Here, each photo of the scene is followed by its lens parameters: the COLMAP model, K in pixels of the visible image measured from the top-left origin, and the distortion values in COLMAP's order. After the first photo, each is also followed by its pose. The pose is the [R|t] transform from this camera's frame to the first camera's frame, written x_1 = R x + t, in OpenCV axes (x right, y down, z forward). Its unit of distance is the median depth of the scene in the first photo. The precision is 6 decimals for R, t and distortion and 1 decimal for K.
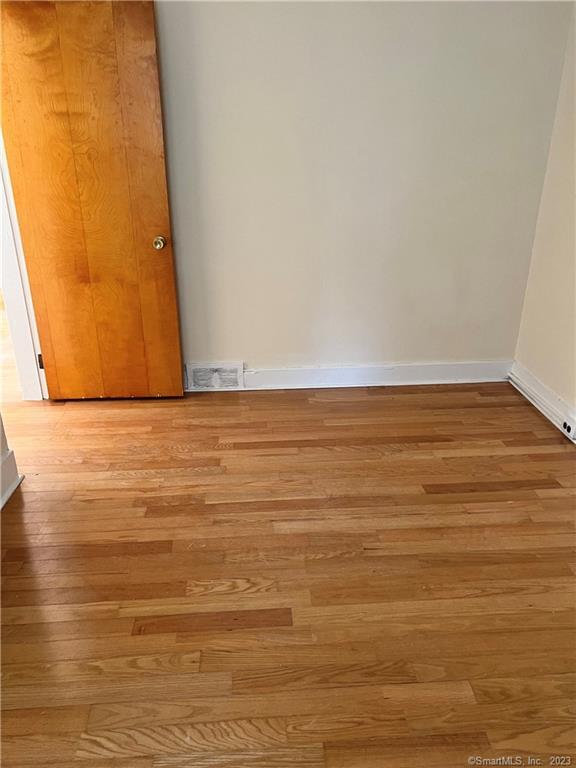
lens RADIAL K [[578.2, 0, 288.3], [0, 578.2, 383.6], [0, 0, 1]] dist [0.050819, -0.003586]
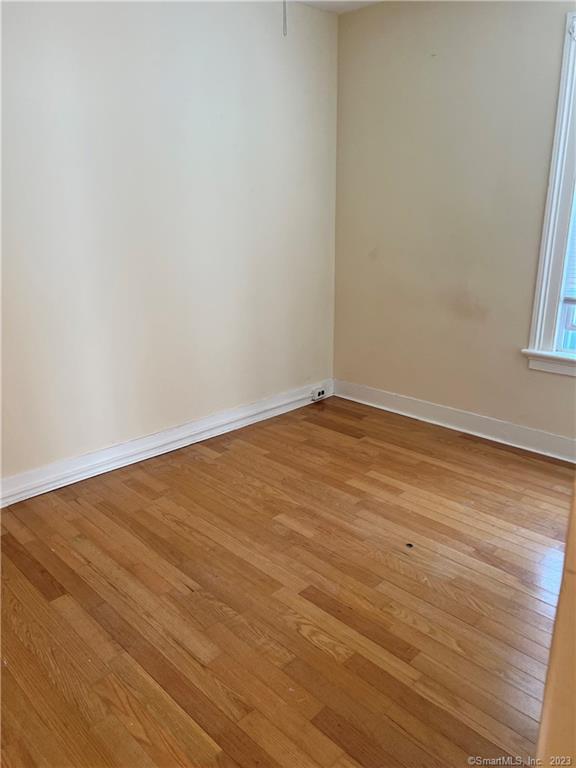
lens RADIAL K [[578.2, 0, 288.2], [0, 578.2, 384.2], [0, 0, 1]] dist [0.050819, -0.003586]
pose [[-0.648309, -0.213050, 0.730962, -0.735145], [0.304140, 0.807662, 0.505155, -0.541856], [-0.697993, 0.549811, -0.458817, 1.293908]]
